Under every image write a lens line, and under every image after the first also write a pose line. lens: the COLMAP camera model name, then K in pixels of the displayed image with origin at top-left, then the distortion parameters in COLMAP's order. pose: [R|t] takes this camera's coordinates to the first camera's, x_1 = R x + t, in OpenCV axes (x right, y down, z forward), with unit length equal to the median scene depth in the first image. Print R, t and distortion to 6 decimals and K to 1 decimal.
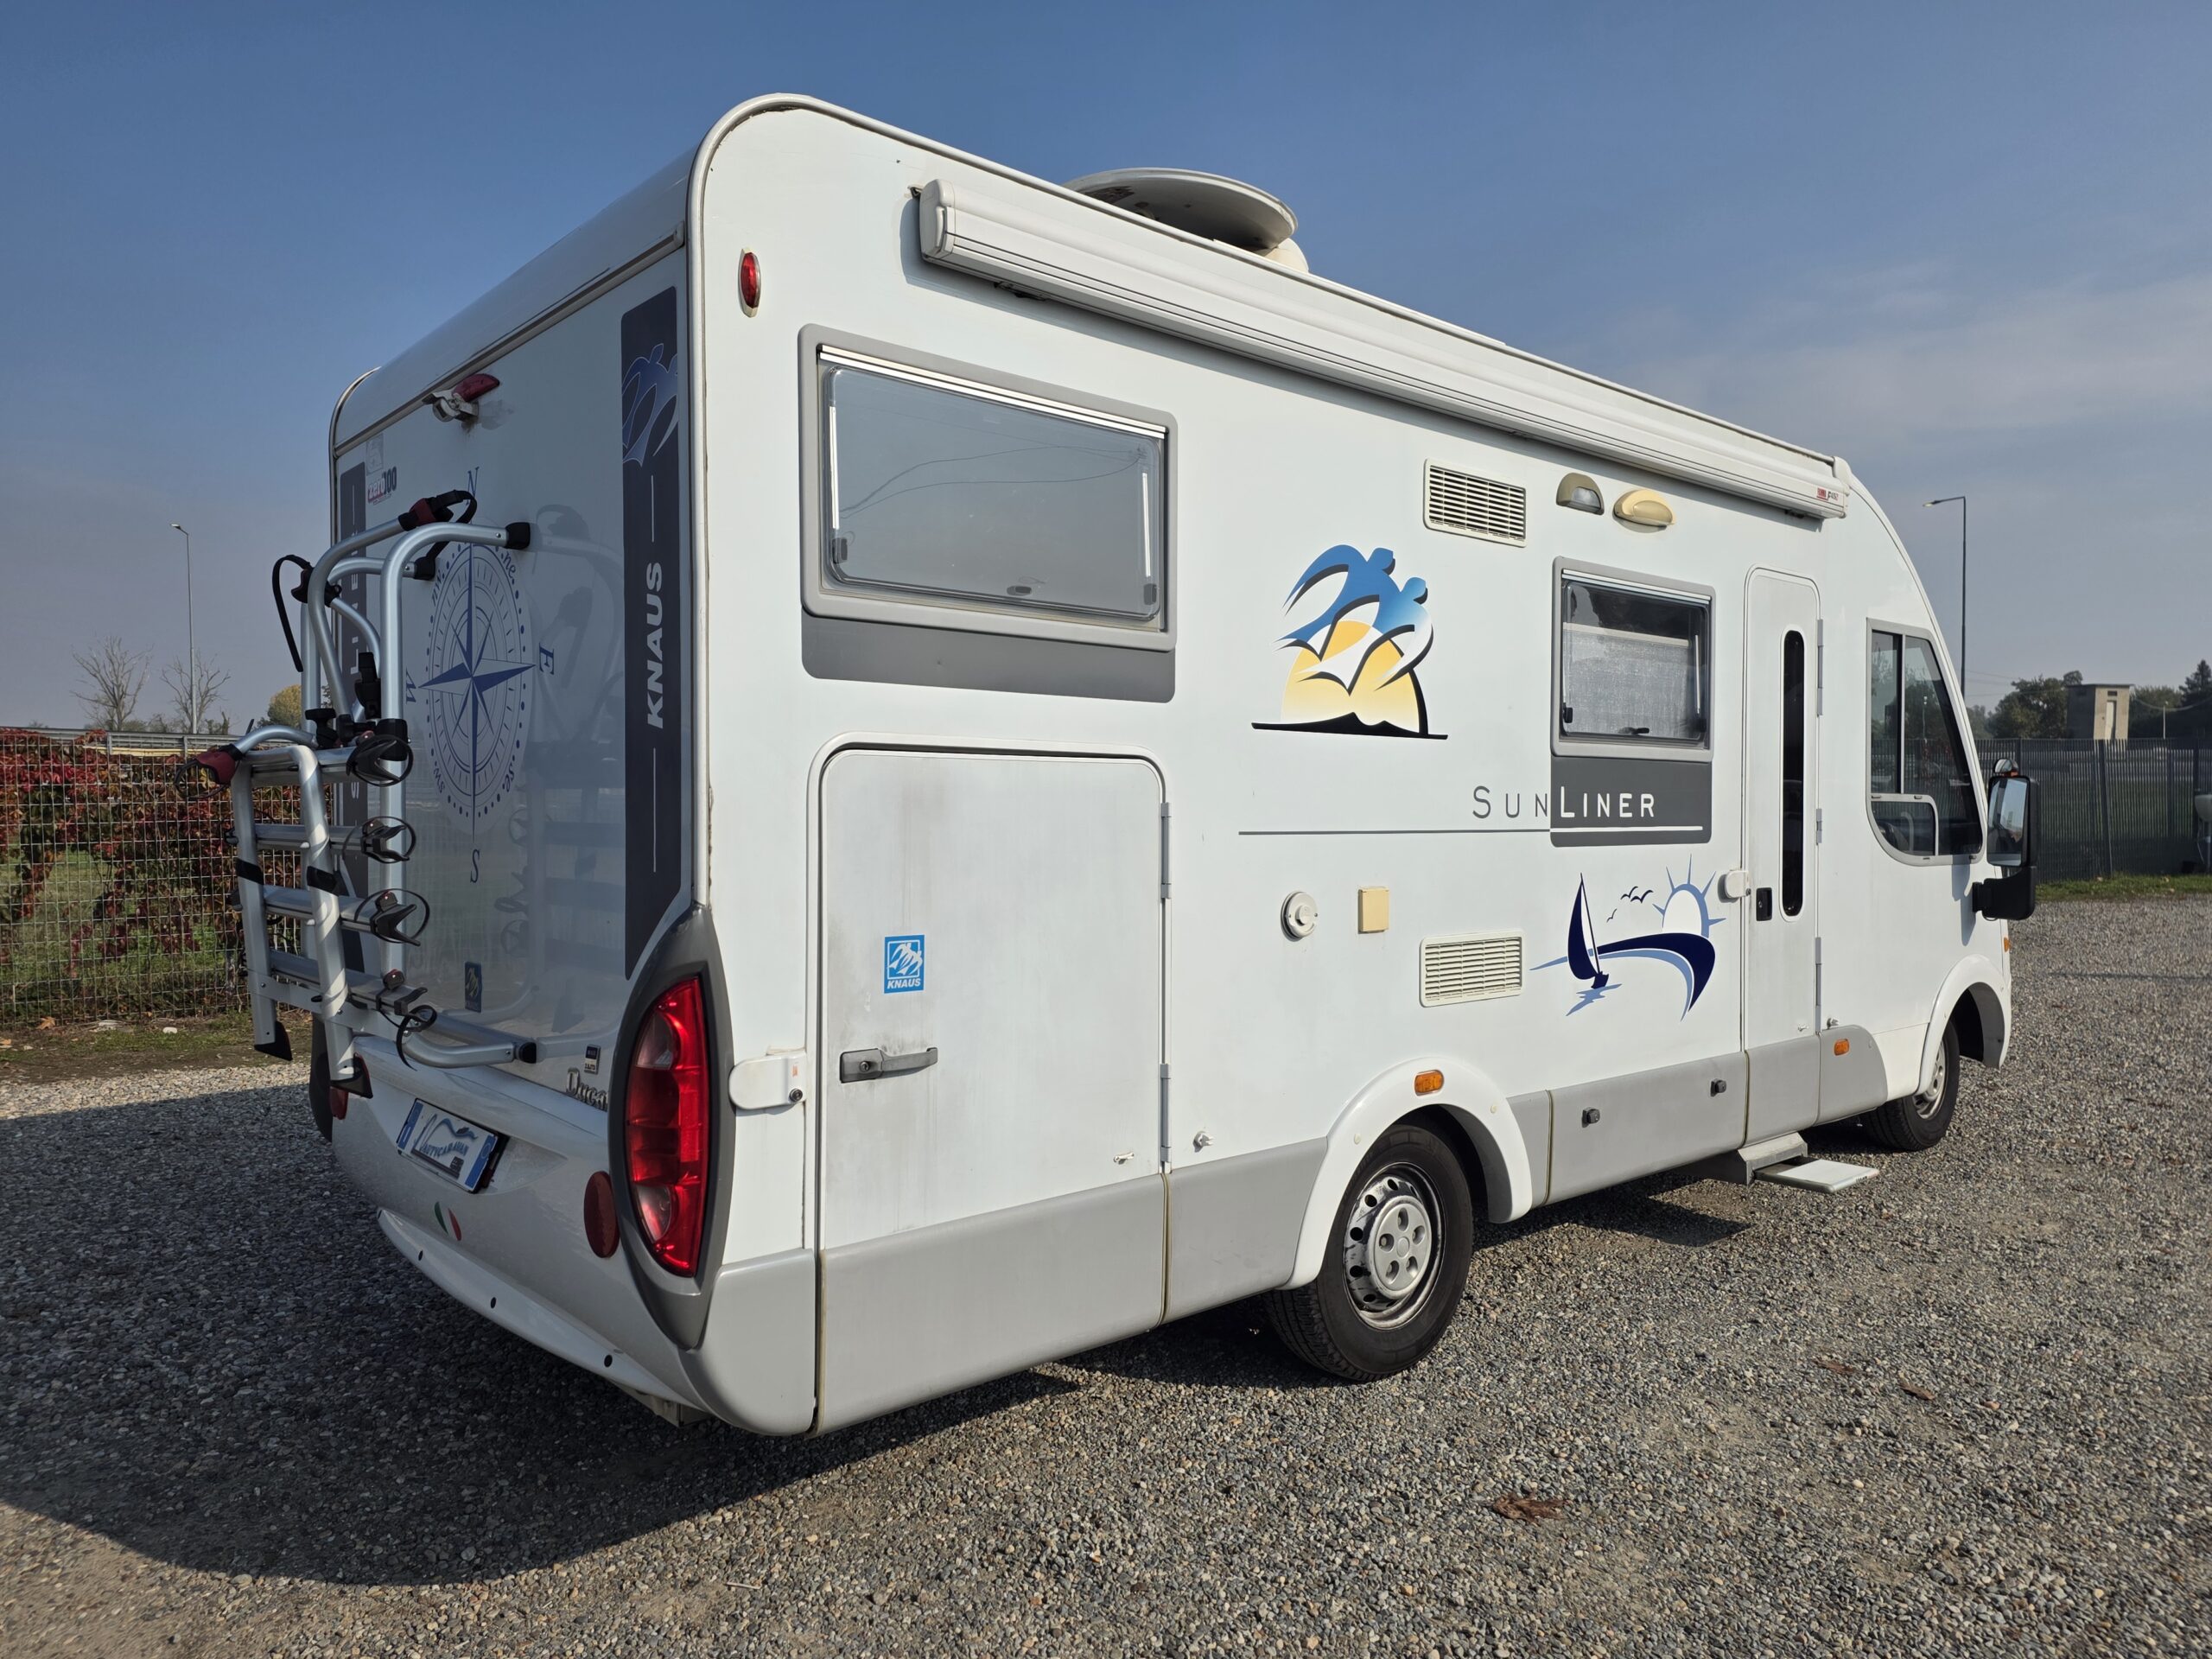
lens RADIAL K [[1504.5, 0, 1110.5], [0, 1504.5, 828.1], [0, 0, 1]] dist [0.064601, -0.015477]
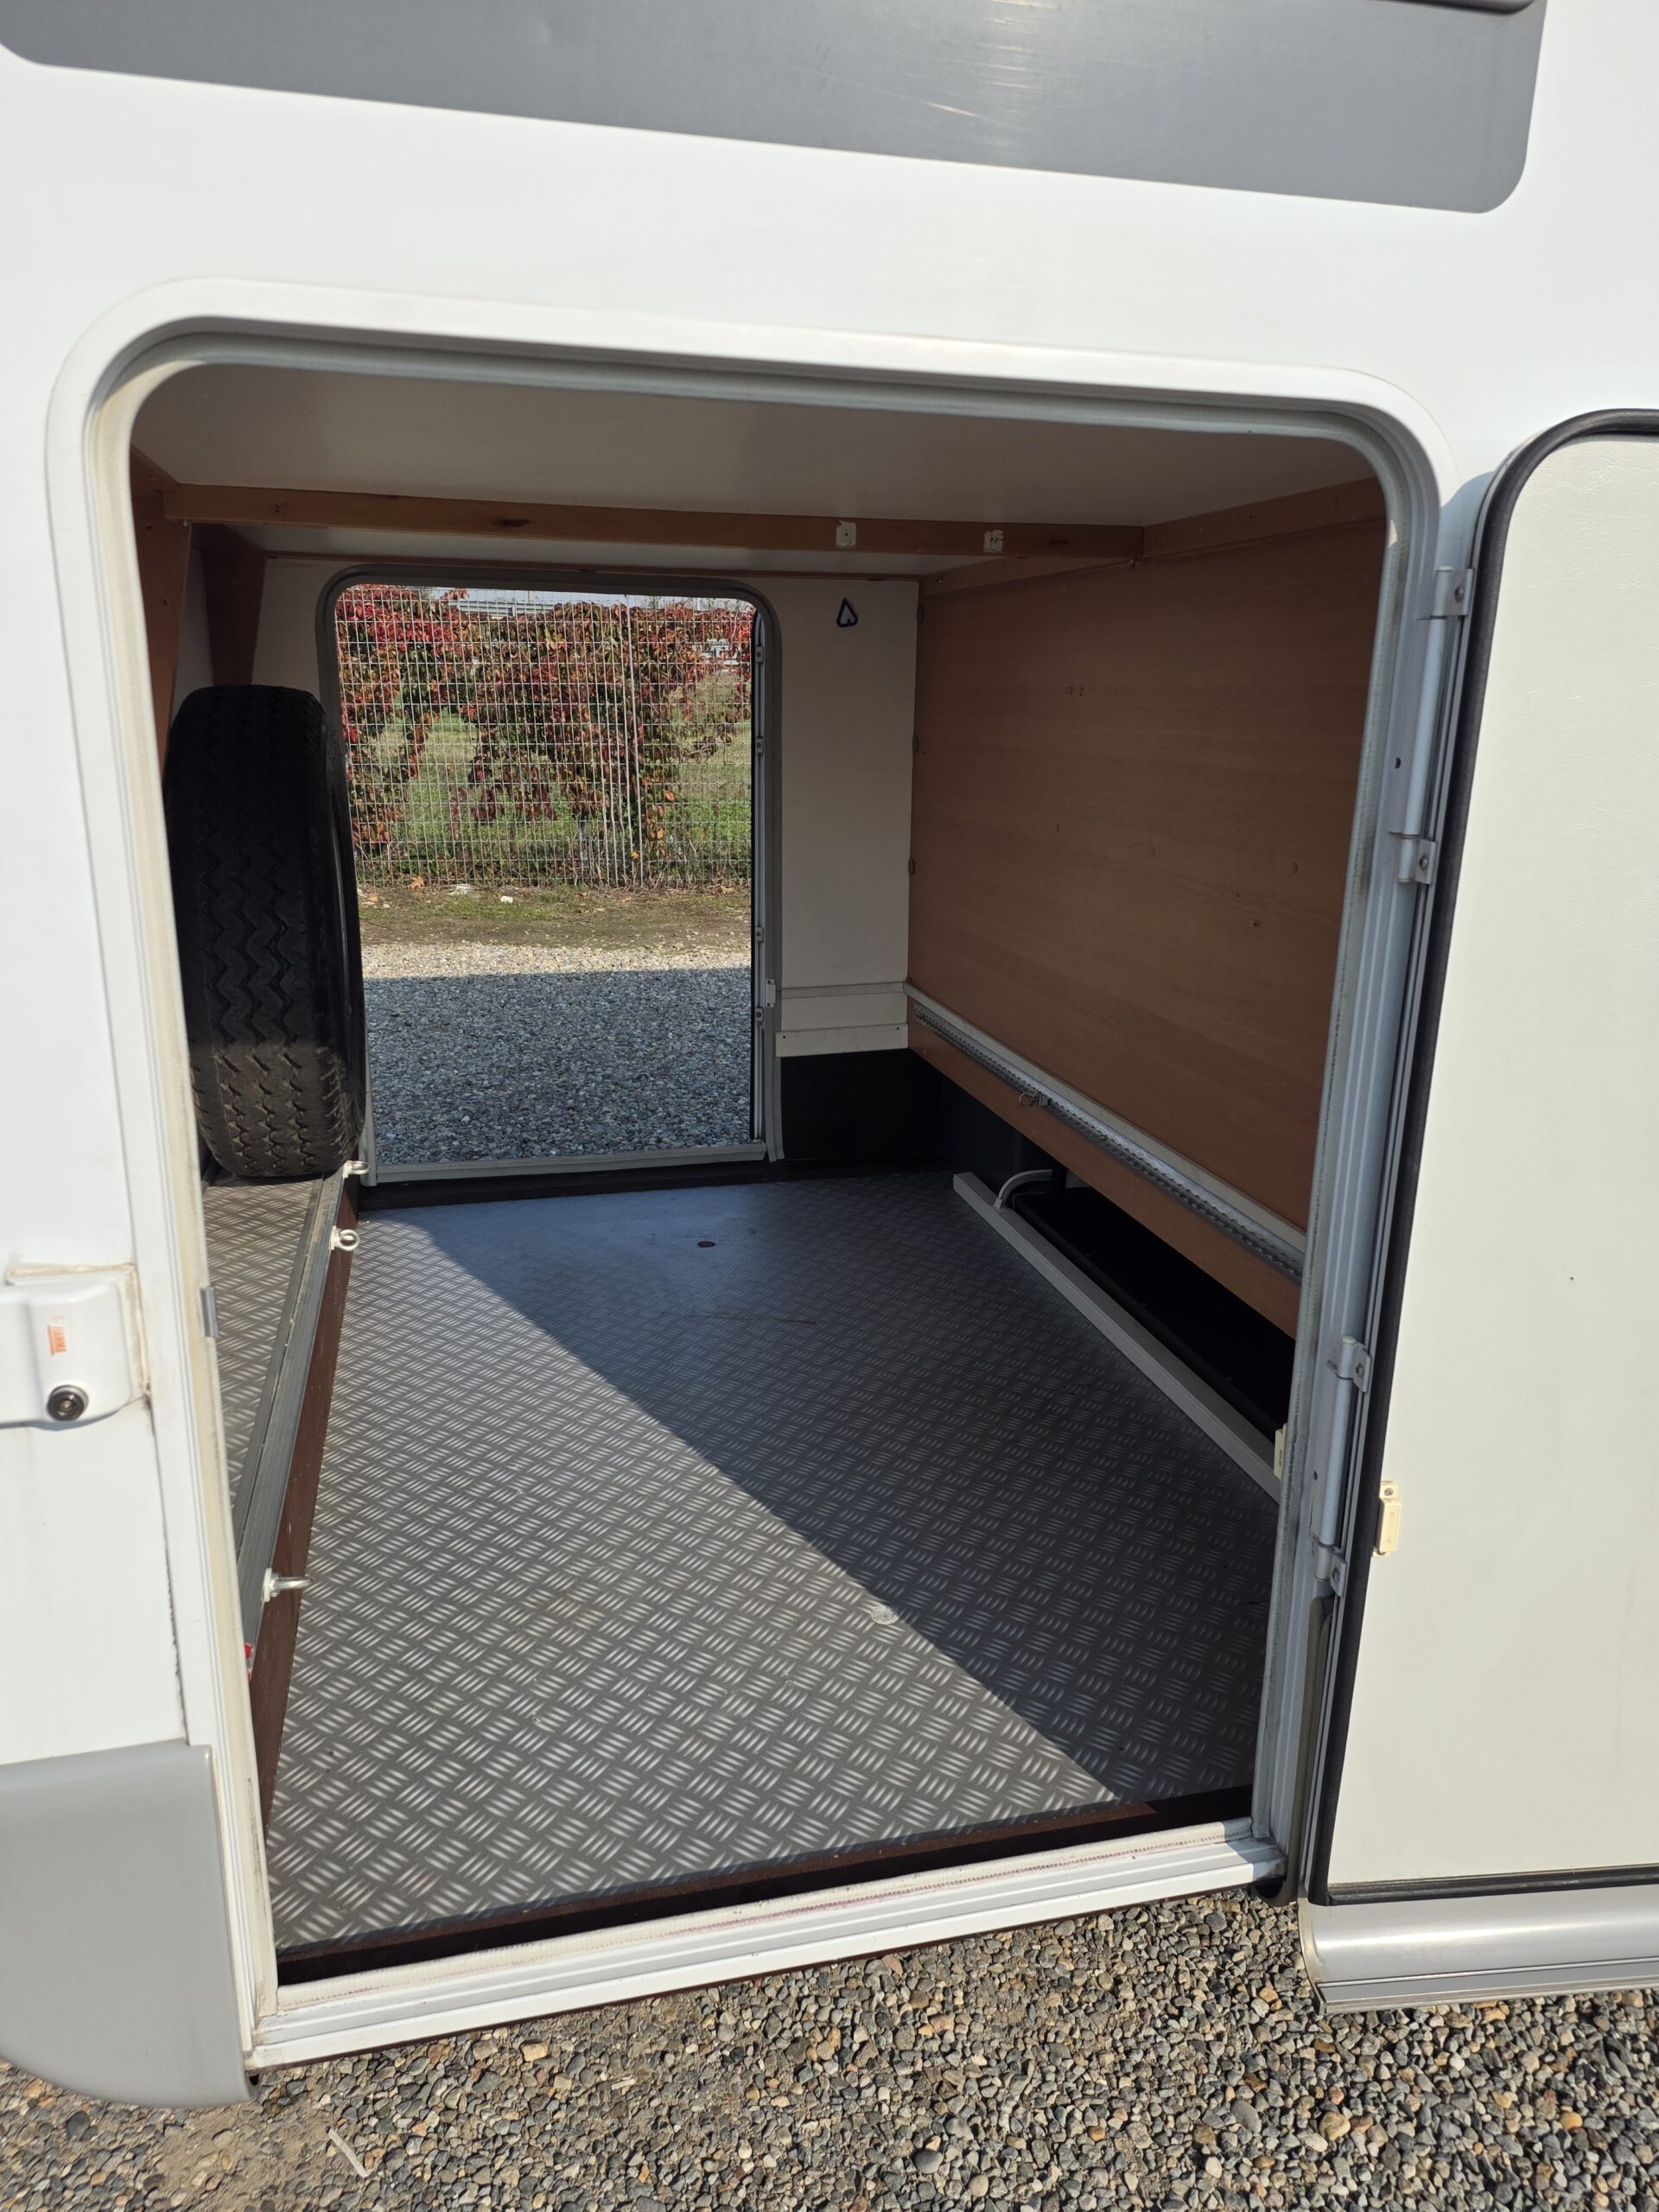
lens RADIAL K [[1504.5, 0, 829.2], [0, 1504.5, 1107.1], [0, 0, 1]] dist [0.064601, -0.015477]
pose [[0.890280, 0.135822, -0.434689, 0.059938], [-0.021873, 0.966142, 0.257081, 0.008086], [0.454889, -0.219366, 0.863108, 0.480072]]
